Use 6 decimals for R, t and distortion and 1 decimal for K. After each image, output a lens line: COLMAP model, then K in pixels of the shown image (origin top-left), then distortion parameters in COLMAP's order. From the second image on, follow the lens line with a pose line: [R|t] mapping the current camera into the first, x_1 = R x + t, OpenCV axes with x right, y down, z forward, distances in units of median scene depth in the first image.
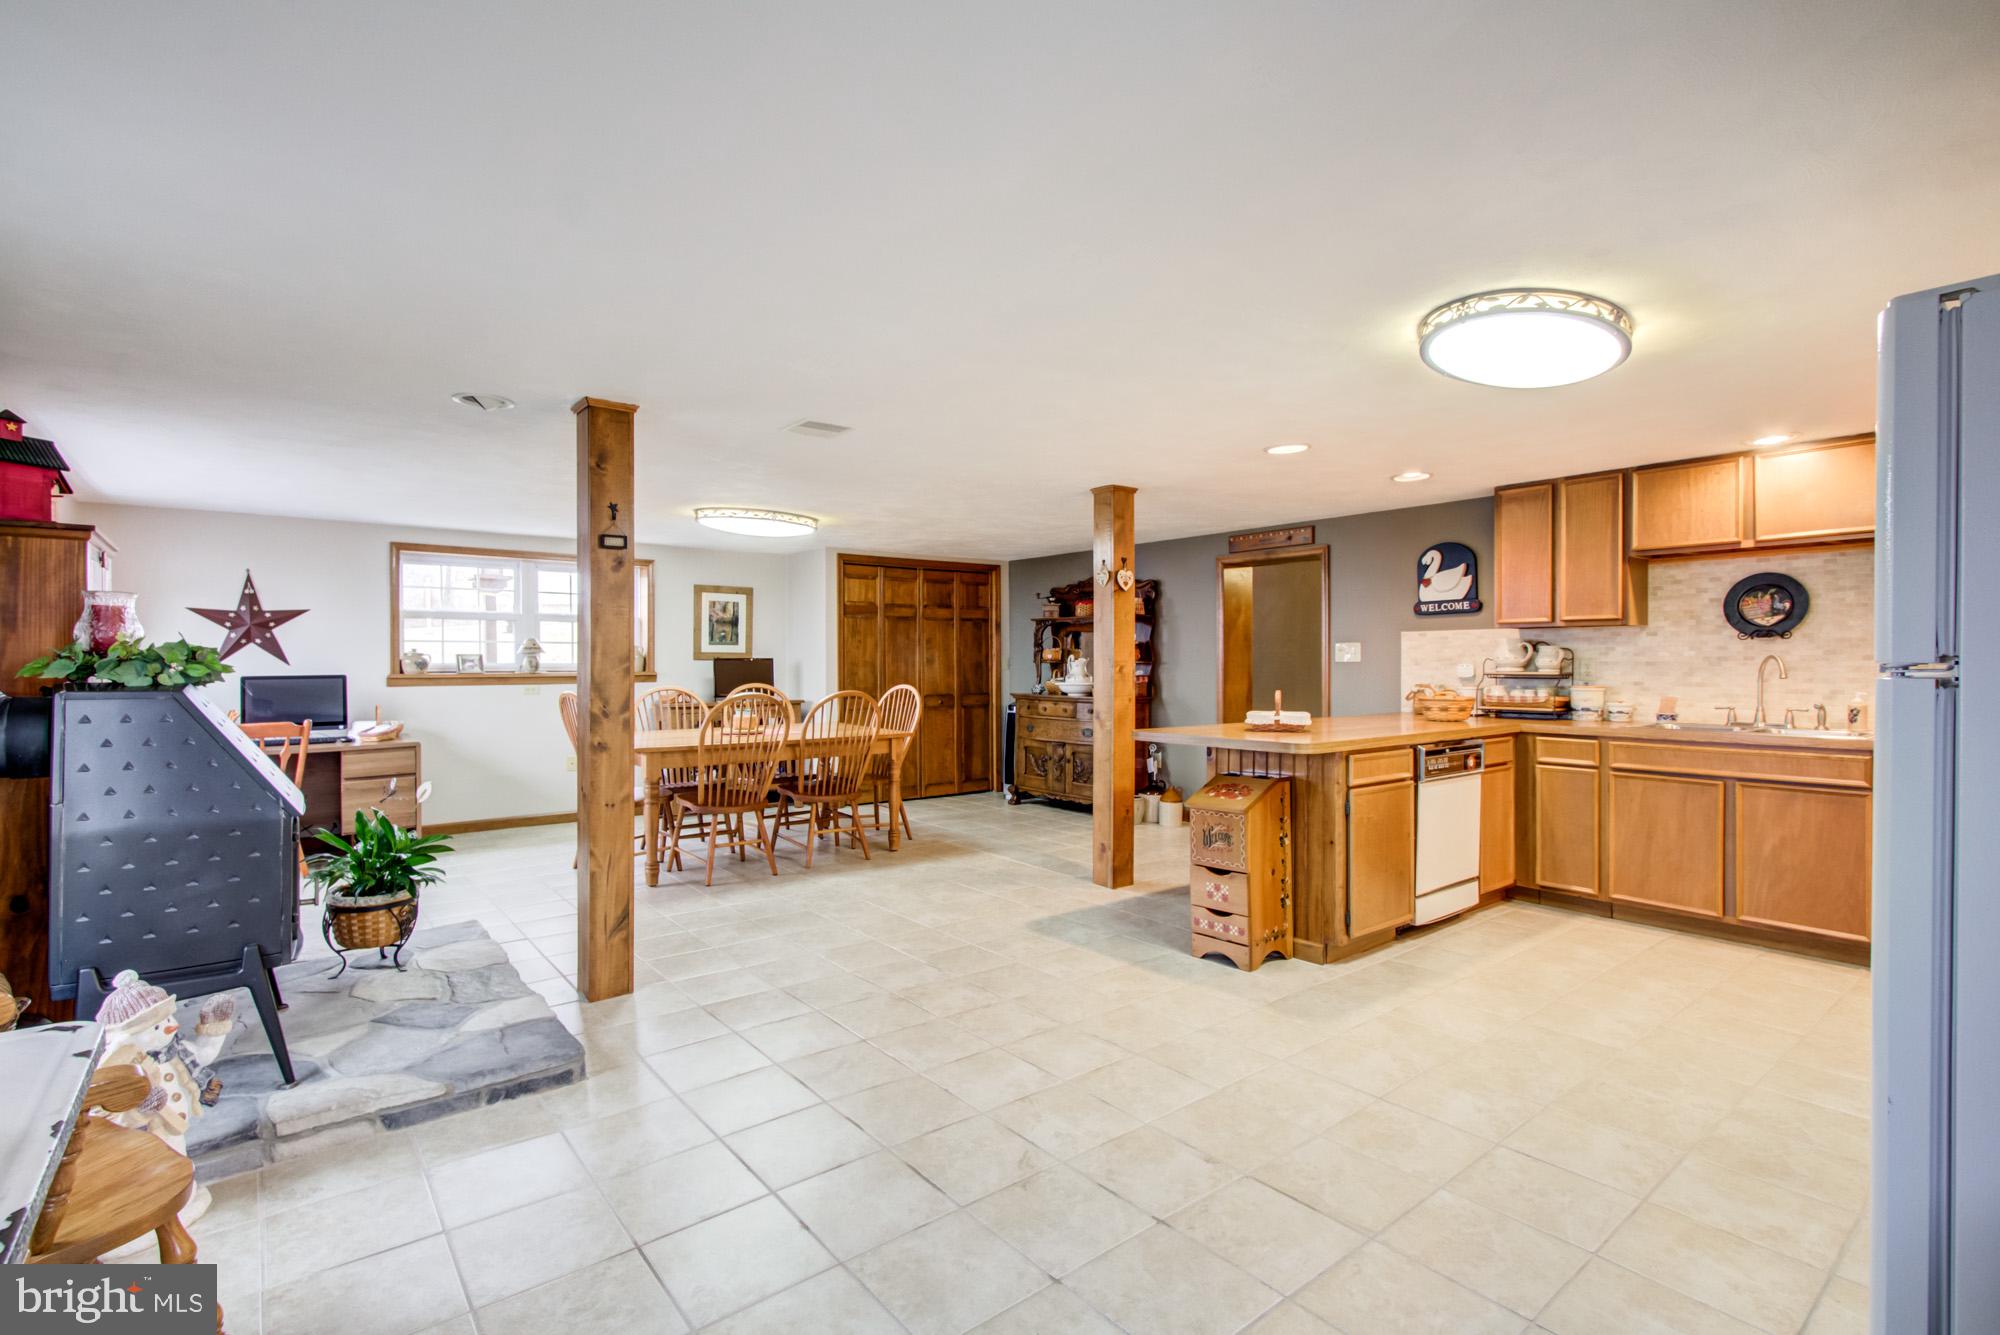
lens RADIAL K [[919.3, 0, 917.6], [0, 919.3, 657.0], [0, 0, 1]] dist [-0.005303, 0.000605]
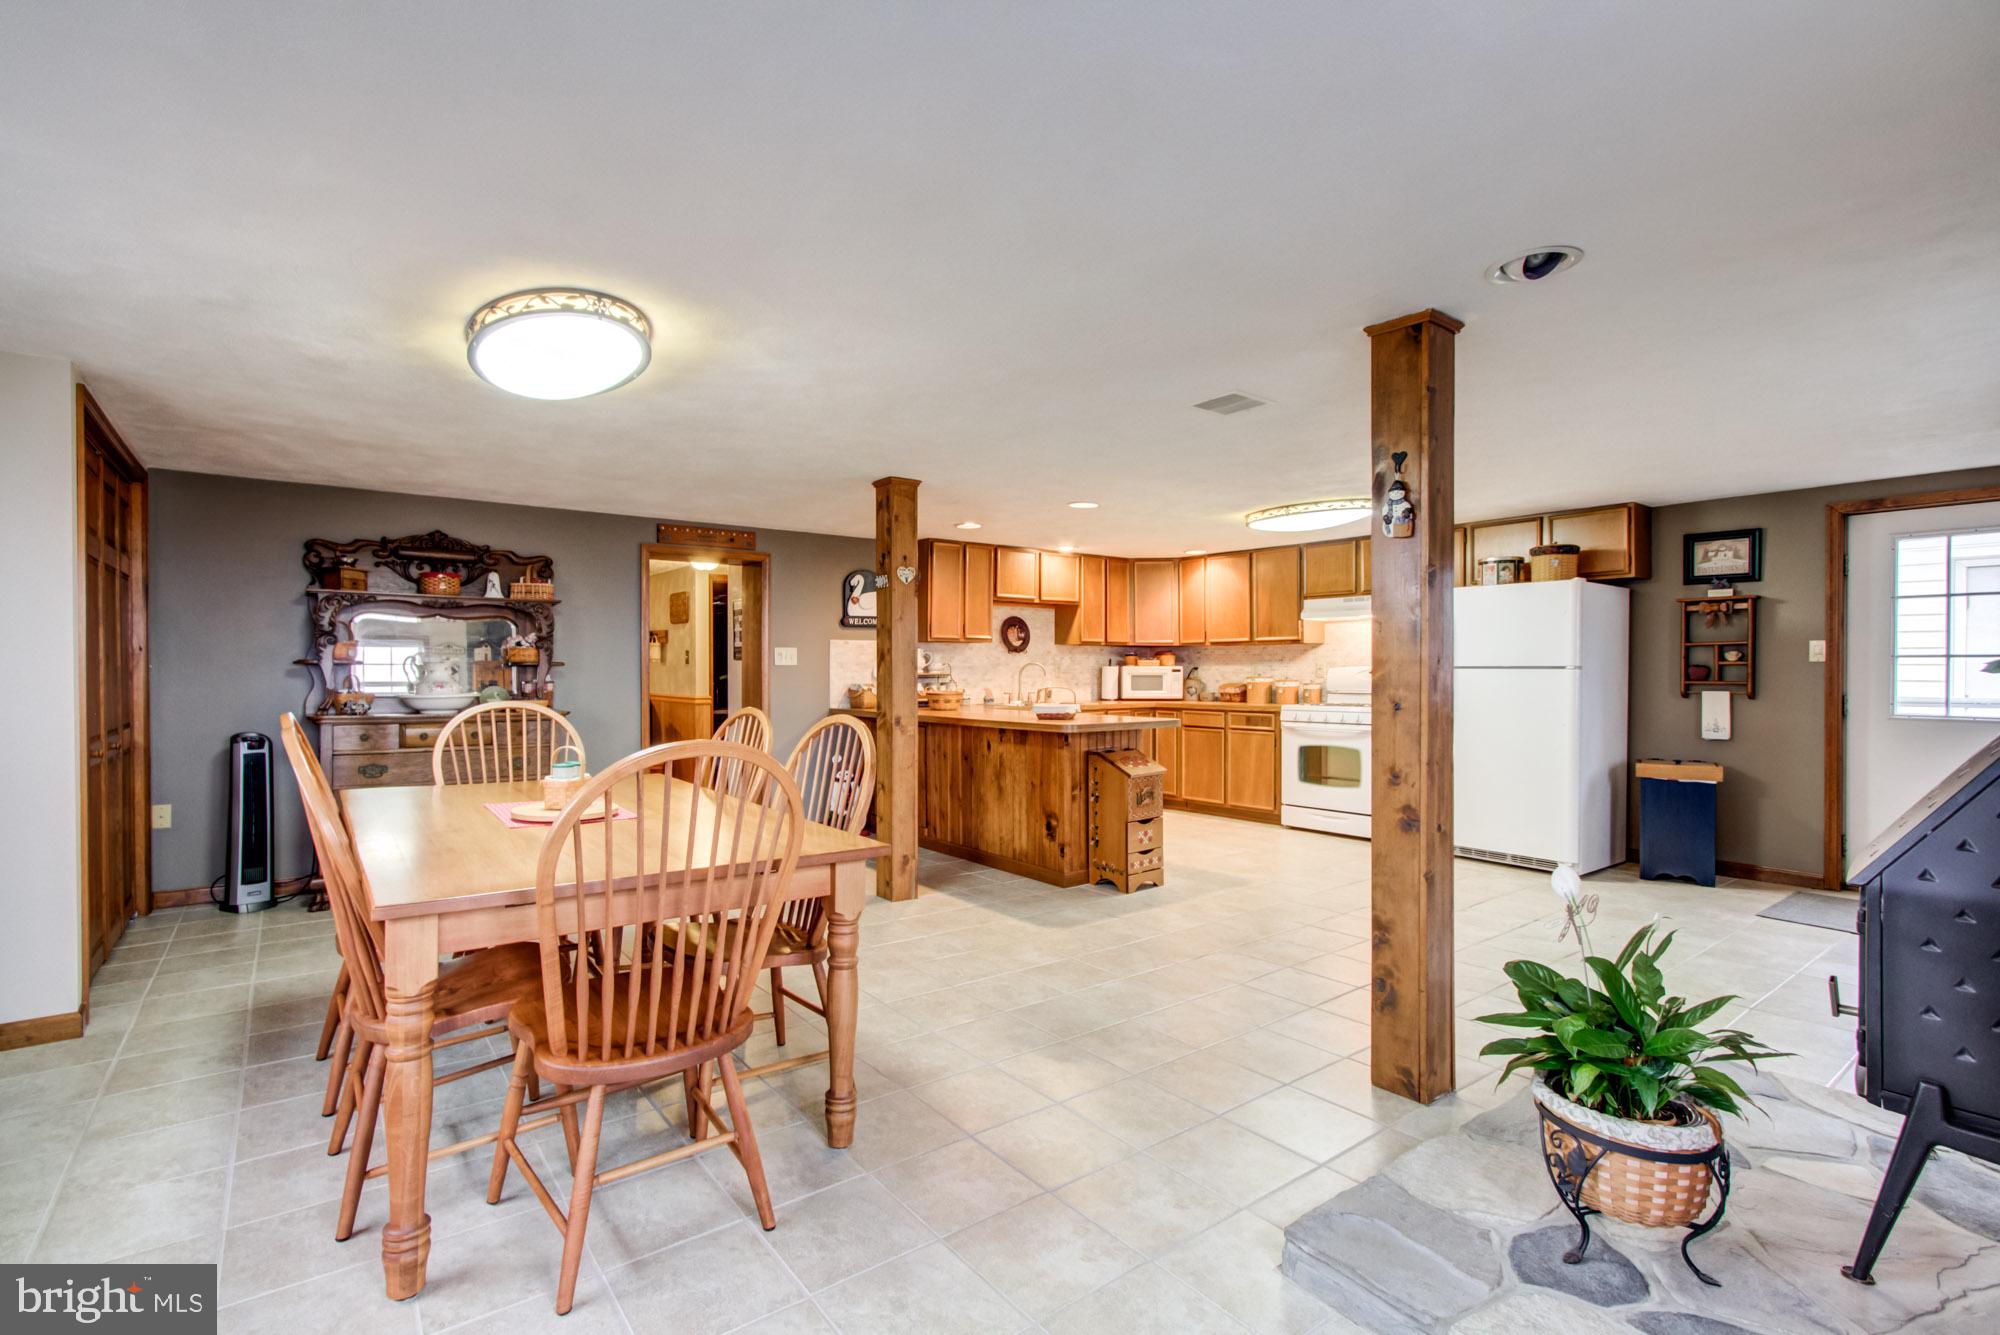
lens RADIAL K [[919.3, 0, 1000.8], [0, 919.3, 677.2], [0, 0, 1]] dist [-0.005303, 0.000605]
pose [[-0.035877, -0.007668, 0.999327, -0.810267], [-0.008486, 0.999937, 0.007368, 0.012519], [-0.999320, -0.008216, -0.035940, 1.018126]]
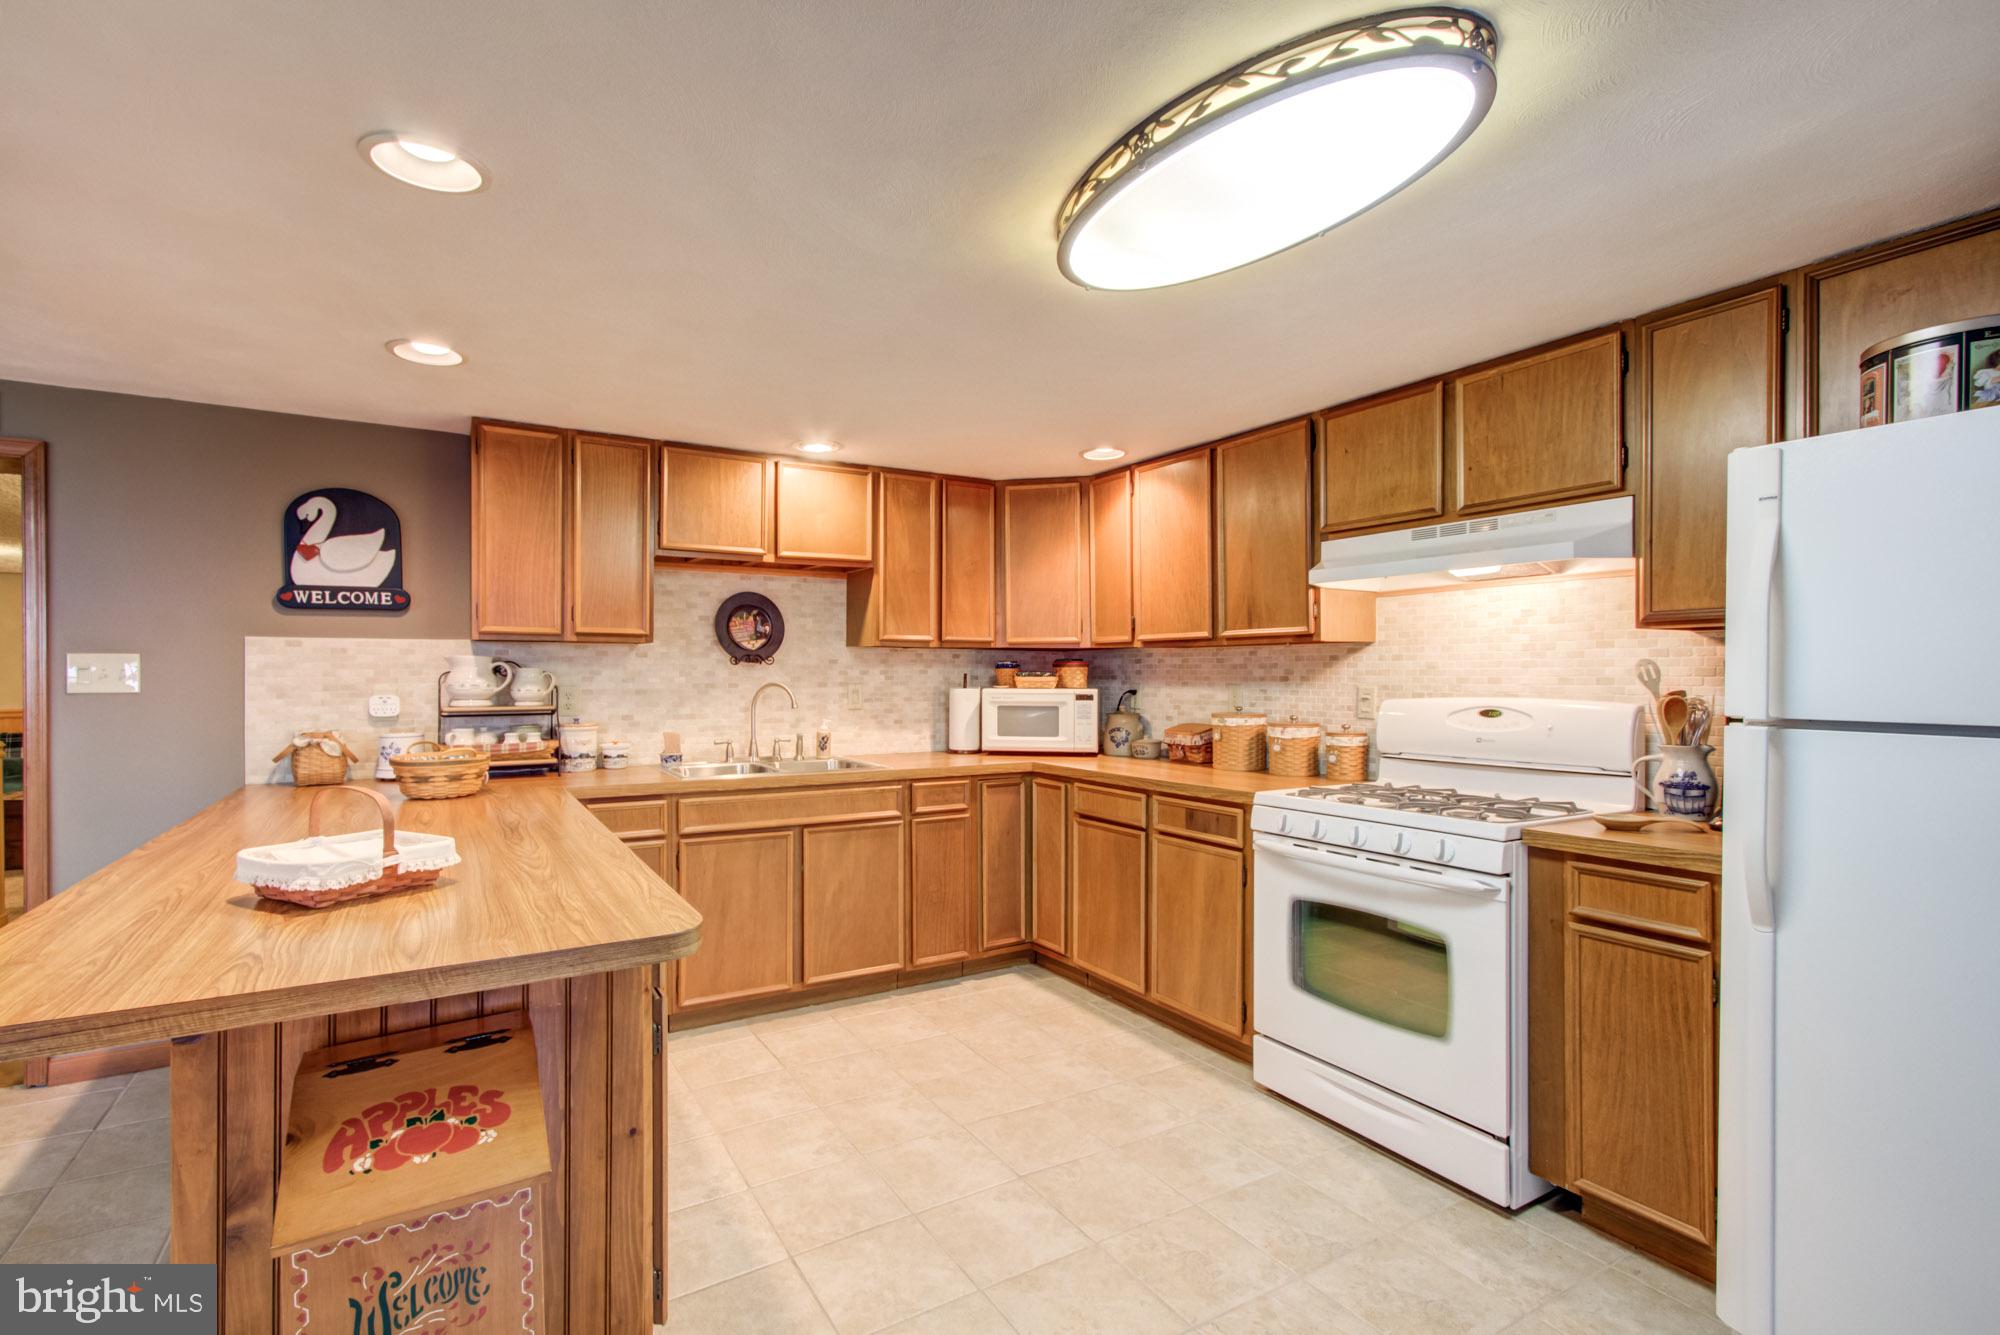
lens RADIAL K [[919.3, 0, 996.6], [0, 919.3, 683.2], [0, 0, 1]] dist [-0.005303, 0.000605]
pose [[0.085871, -0.009911, 0.996257, 0.030315], [-0.010009, 0.999891, 0.010810, -0.012475], [-0.996256, -0.010900, 0.085762, 0.631193]]
